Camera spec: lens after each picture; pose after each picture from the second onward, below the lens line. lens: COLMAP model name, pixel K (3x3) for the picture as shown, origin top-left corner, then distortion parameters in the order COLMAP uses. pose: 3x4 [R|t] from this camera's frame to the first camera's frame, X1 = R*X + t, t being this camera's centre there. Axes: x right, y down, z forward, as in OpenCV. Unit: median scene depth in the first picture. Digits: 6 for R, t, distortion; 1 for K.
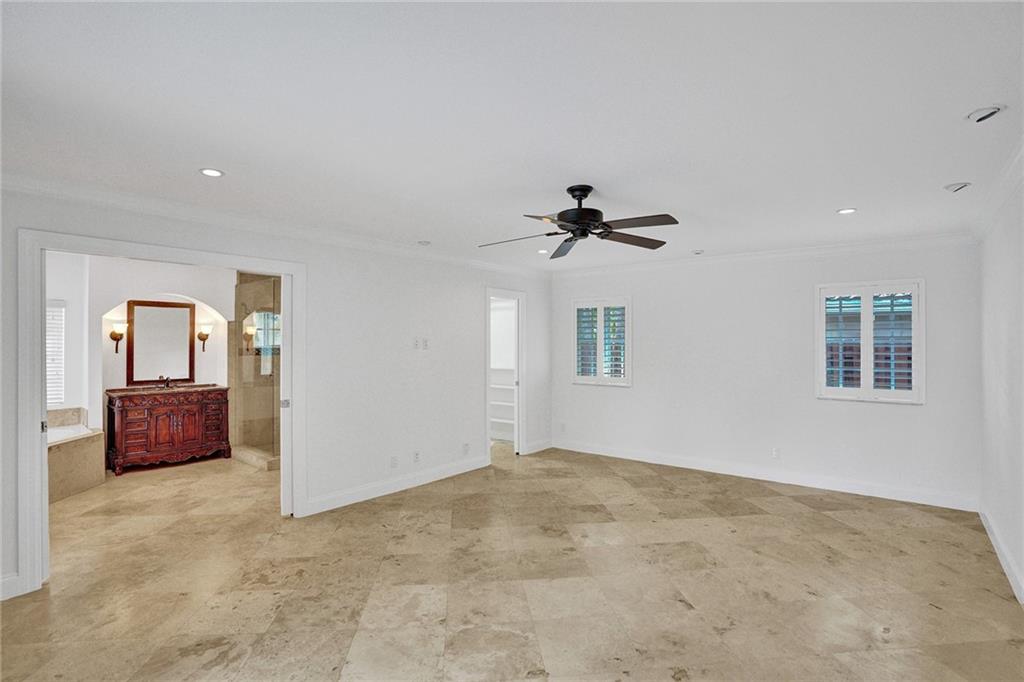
lens RADIAL K [[497.7, 0, 508.0], [0, 497.7, 338.4], [0, 0, 1]] dist [-0.066159, 0.024850]
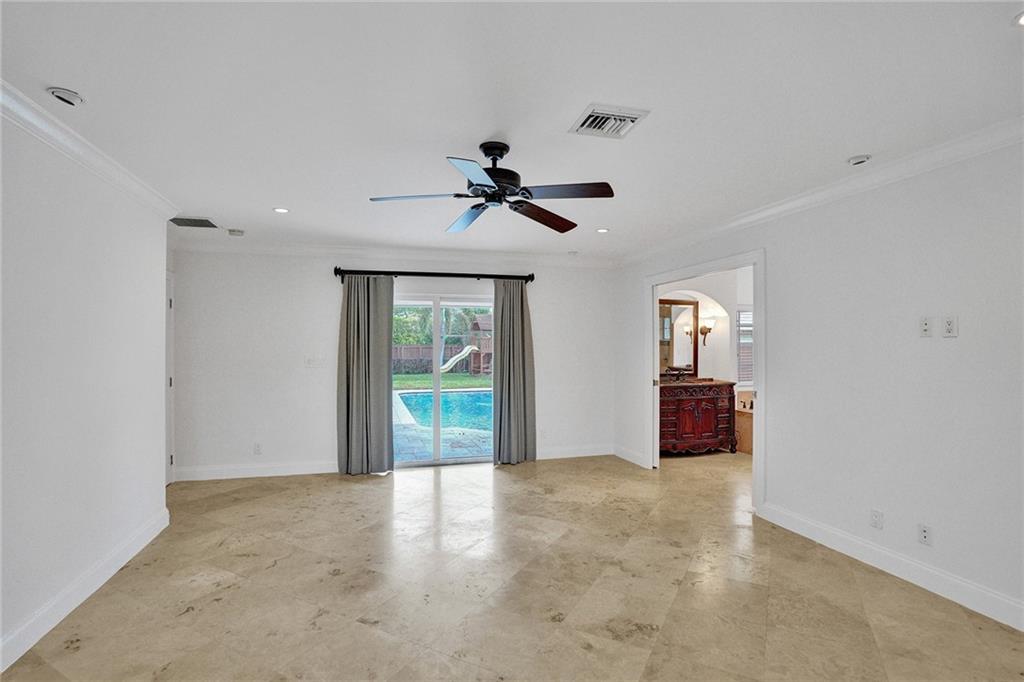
lens RADIAL K [[497.7, 0, 508.0], [0, 497.7, 338.4], [0, 0, 1]] dist [-0.066159, 0.024850]
pose [[-0.568581, -0.011162, -0.822552, 0.746393], [0.009805, 0.999745, -0.020344, 0.041585], [0.822569, -0.019632, -0.568326, 1.345060]]
